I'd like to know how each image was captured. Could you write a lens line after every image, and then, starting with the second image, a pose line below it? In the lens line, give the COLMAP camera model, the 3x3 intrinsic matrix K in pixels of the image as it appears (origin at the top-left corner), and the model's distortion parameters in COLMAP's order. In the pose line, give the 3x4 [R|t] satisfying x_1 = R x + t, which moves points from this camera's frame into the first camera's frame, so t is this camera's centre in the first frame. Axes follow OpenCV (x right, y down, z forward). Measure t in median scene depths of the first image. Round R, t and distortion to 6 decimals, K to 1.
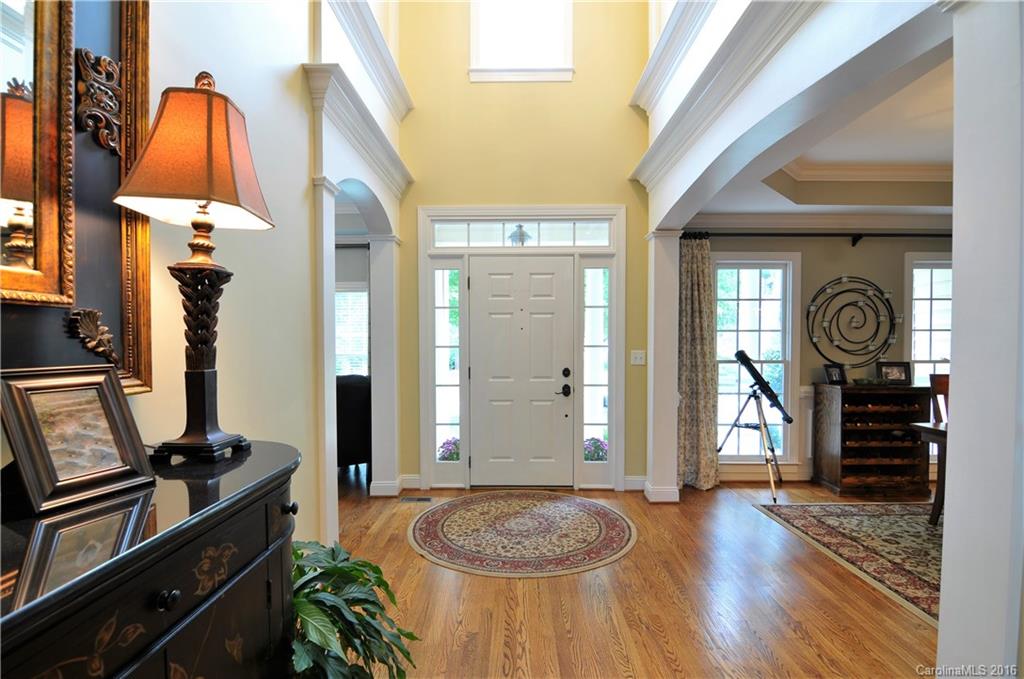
lens RADIAL K [[510.3, 0, 508.5], [0, 510.3, 353.0], [0, 0, 1]] dist [-0.003853, -0.016134]
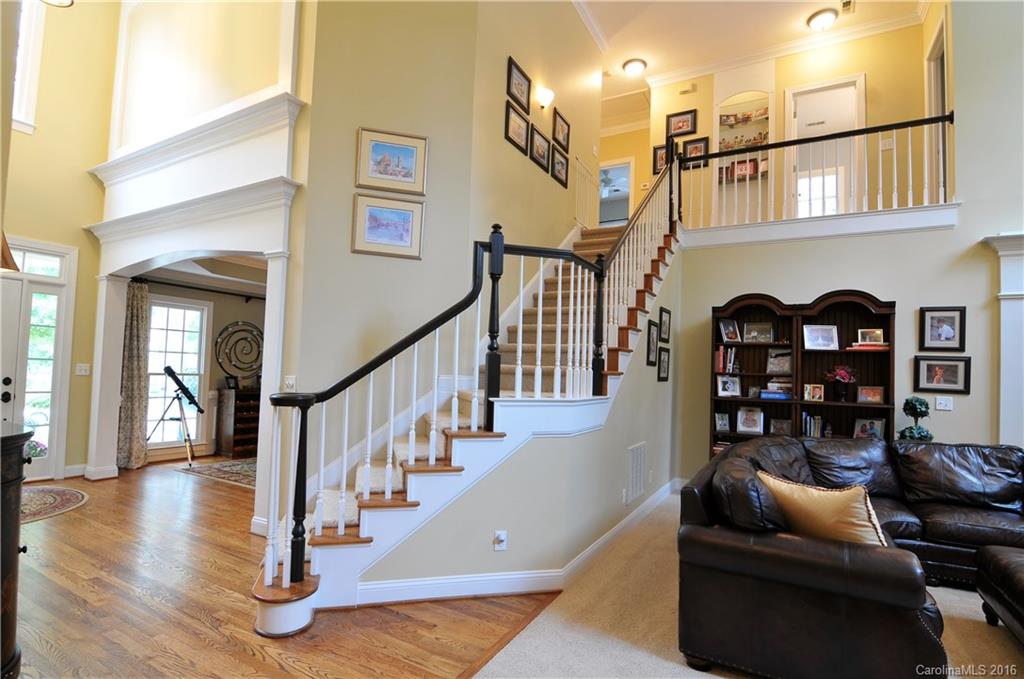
lens RADIAL K [[510.3, 0, 508.5], [0, 510.3, 353.0], [0, 0, 1]] dist [-0.003853, -0.016134]
pose [[0.491798, 0.048842, 0.869338, -0.309102], [-0.013318, 0.998731, -0.048578, 0.014618], [-0.870607, 0.012312, 0.491824, -0.519426]]
